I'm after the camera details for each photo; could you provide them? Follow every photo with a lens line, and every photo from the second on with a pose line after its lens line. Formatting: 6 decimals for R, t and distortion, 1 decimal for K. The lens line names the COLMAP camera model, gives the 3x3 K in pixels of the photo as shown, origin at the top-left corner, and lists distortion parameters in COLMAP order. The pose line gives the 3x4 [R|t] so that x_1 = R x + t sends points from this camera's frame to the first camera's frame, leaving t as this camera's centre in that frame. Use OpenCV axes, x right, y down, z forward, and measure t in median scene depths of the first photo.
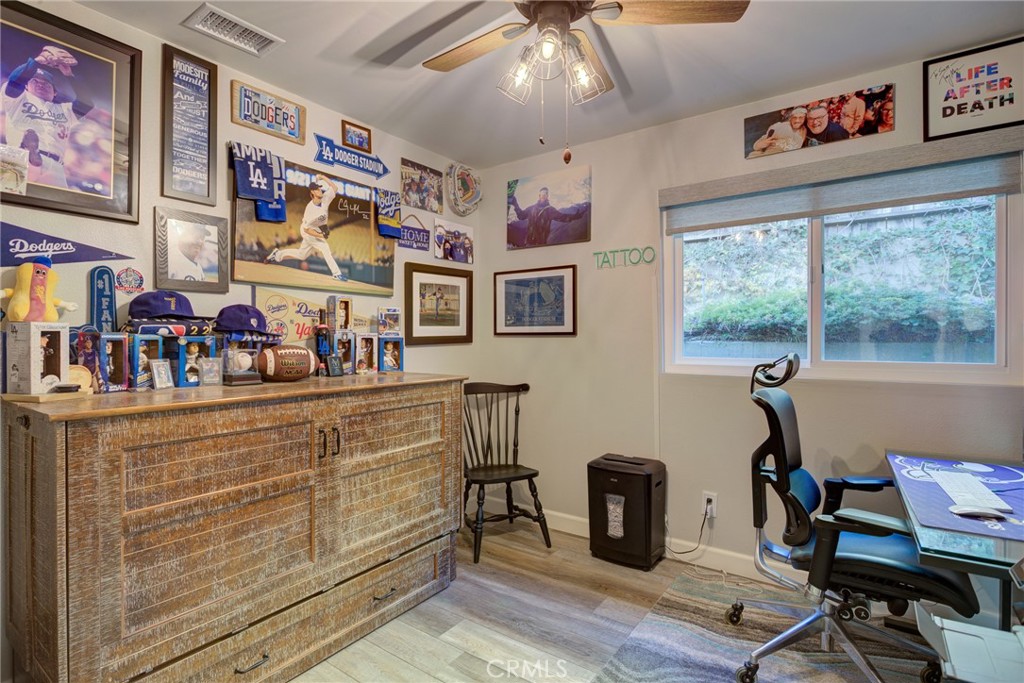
lens RADIAL K [[500.5, 0, 512.7], [0, 500.5, 339.4], [0, 0, 1]] dist [-0.019315, 0.005506]
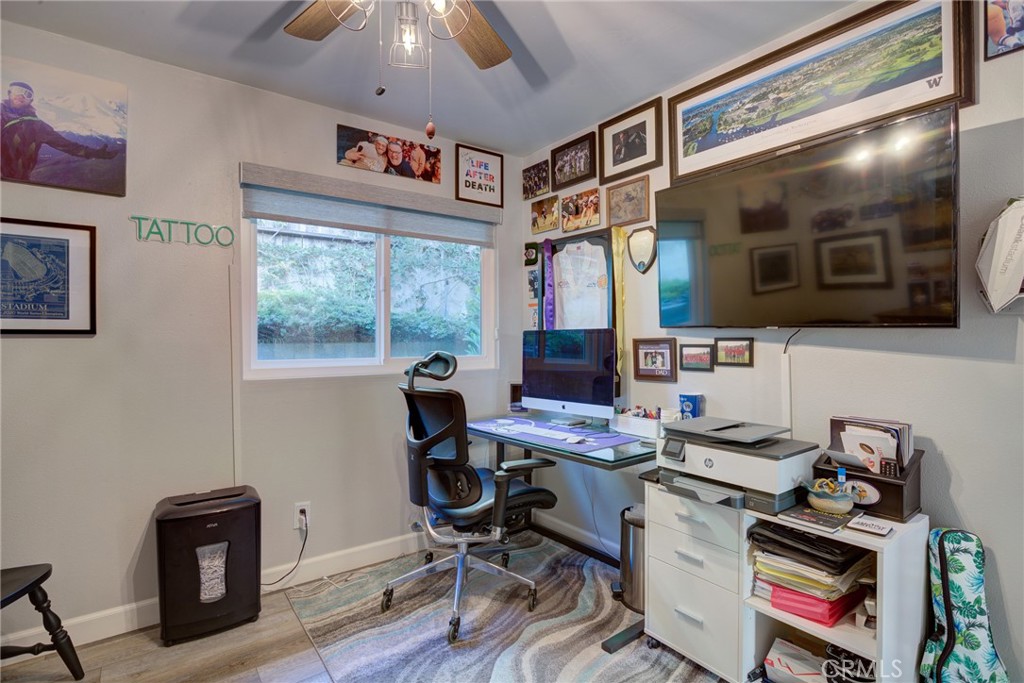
lens RADIAL K [[500.5, 0, 512.5], [0, 500.5, 339.7], [0, 0, 1]] dist [-0.019315, 0.005506]
pose [[0.302016, -0.001188, 0.953302, -0.374862], [0.004007, 0.999992, -0.000023, 0.000256], [-0.953294, 0.003827, 0.302018, 0.328727]]
